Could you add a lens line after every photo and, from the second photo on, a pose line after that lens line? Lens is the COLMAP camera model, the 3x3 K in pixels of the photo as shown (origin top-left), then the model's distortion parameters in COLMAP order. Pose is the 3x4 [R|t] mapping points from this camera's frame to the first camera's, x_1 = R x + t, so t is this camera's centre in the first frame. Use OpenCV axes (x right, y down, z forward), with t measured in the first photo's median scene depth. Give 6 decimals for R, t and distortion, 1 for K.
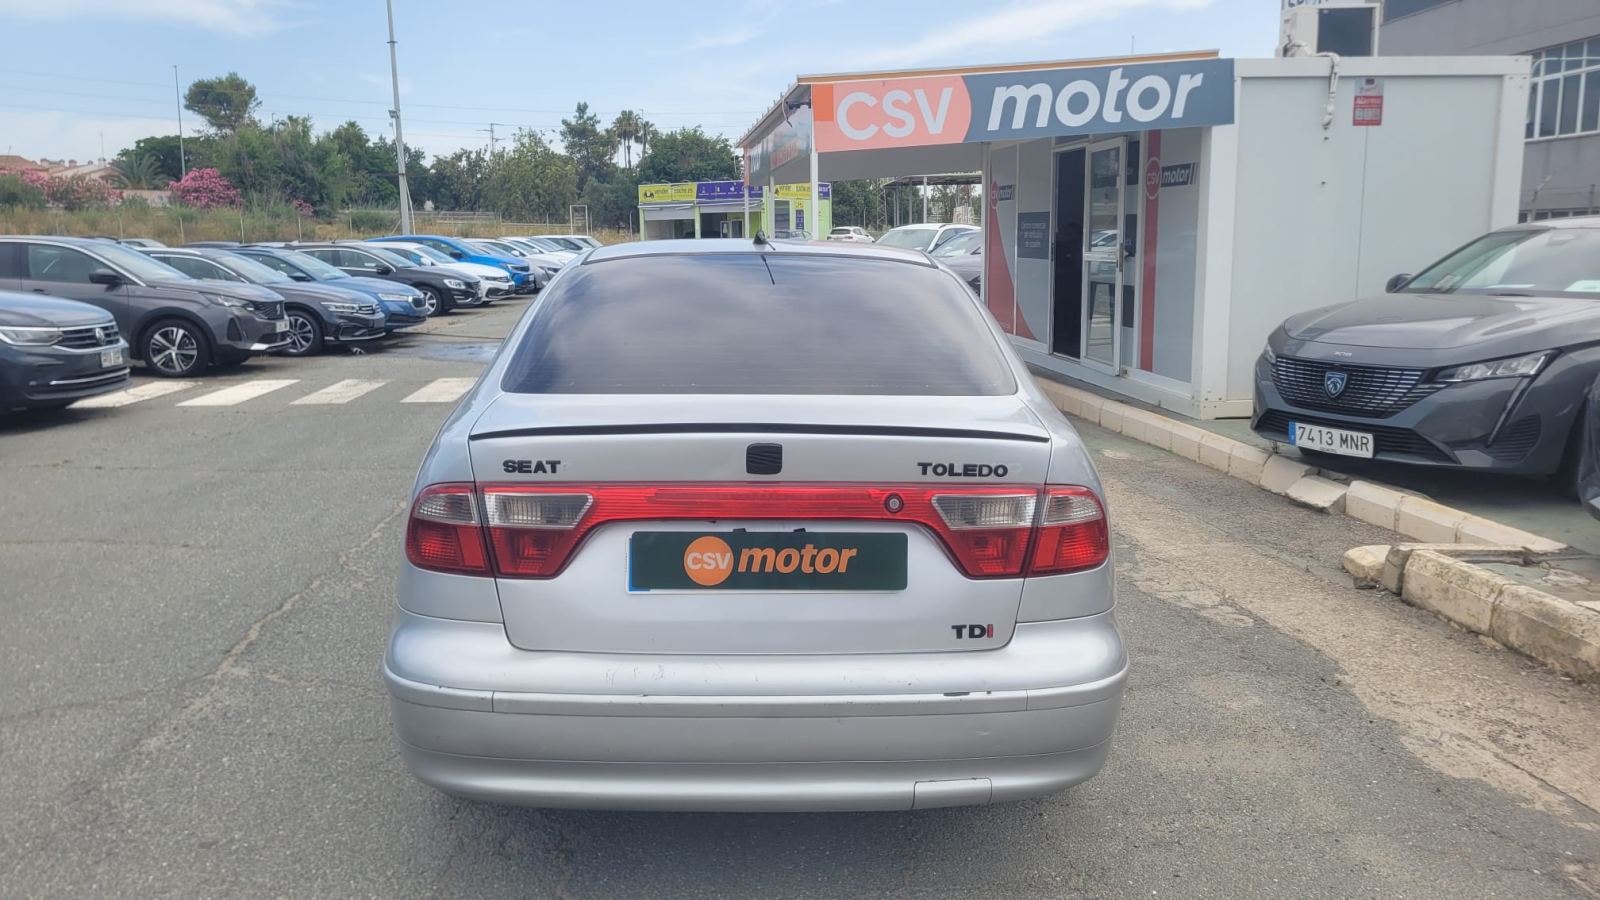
lens RADIAL K [[1199.7, 0, 788.4], [0, 1199.7, 439.1], [0, 0, 1]] dist [0.057335, -0.041866]
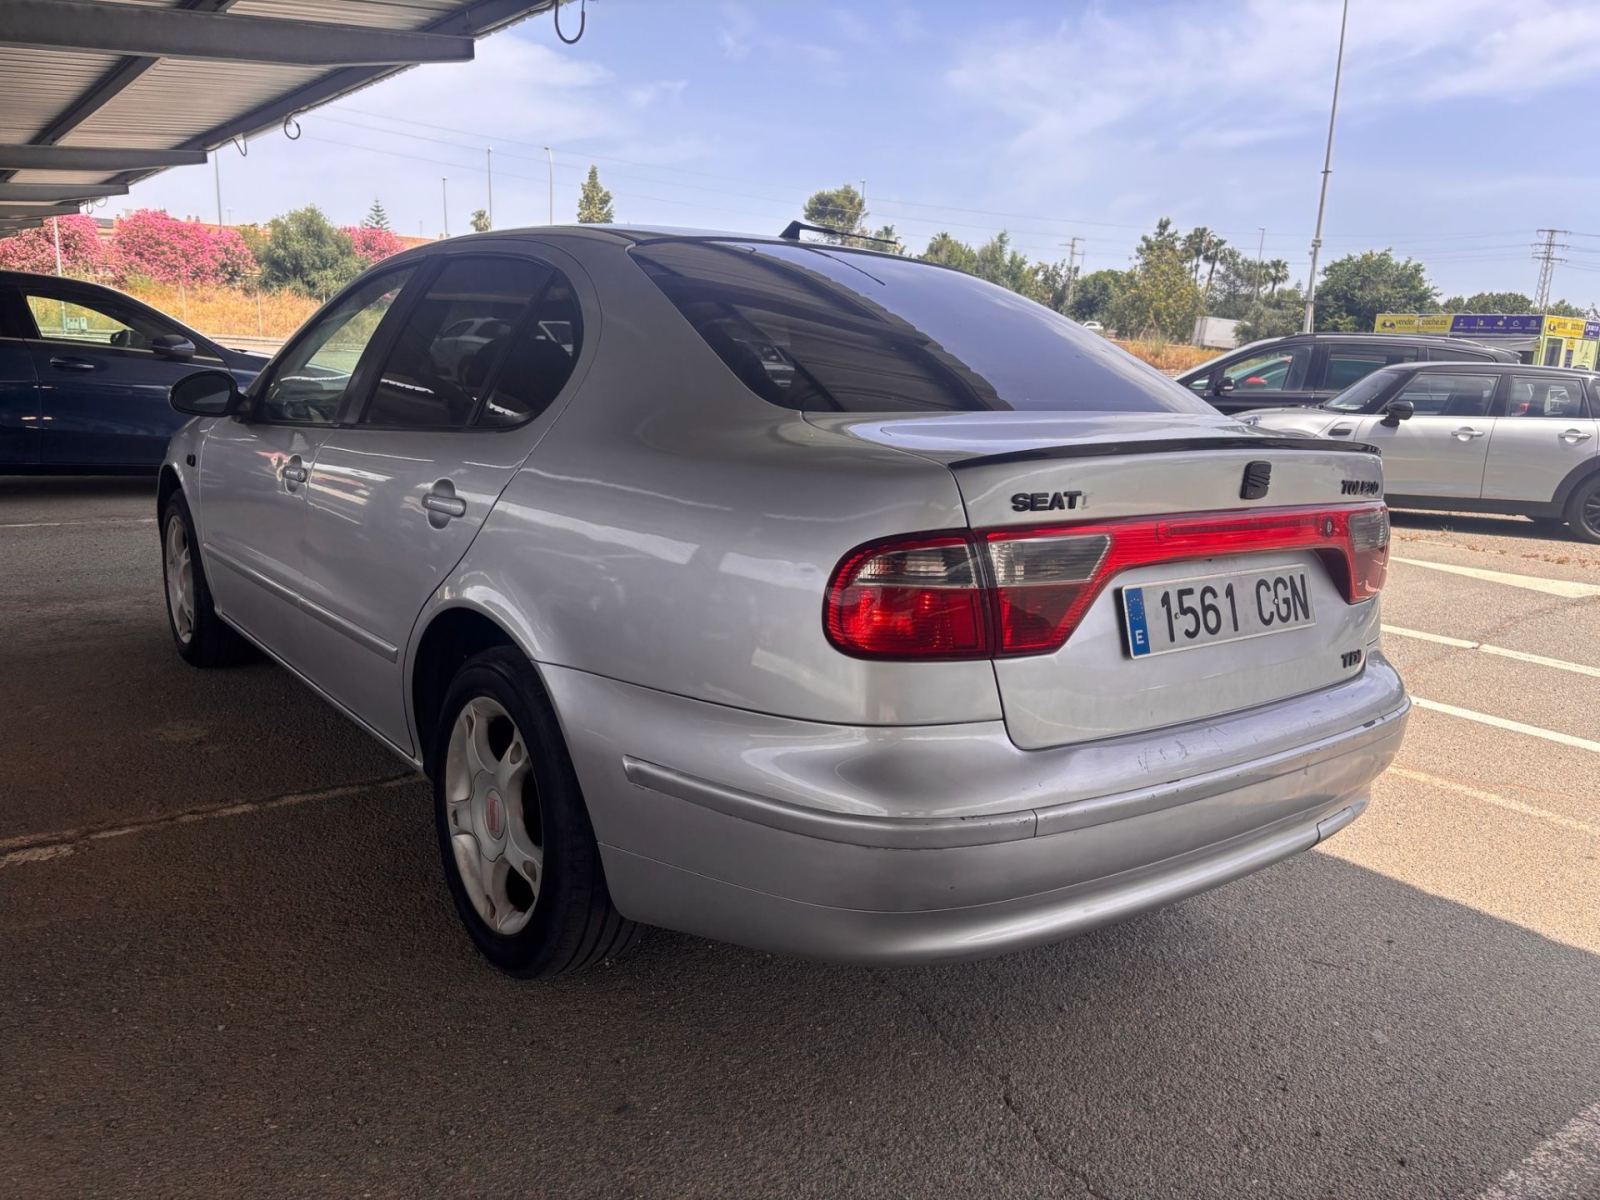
lens RADIAL K [[1242.9, 0, 847.9], [0, 1242.9, 603.9], [0, 0, 1]] dist [0.050500, -0.154516]
pose [[0.786293, -0.089540, 0.611332, -0.211146], [0.040933, 0.994819, 0.093059, 0.002719], [-0.616497, -0.048148, 0.785884, 0.133647]]
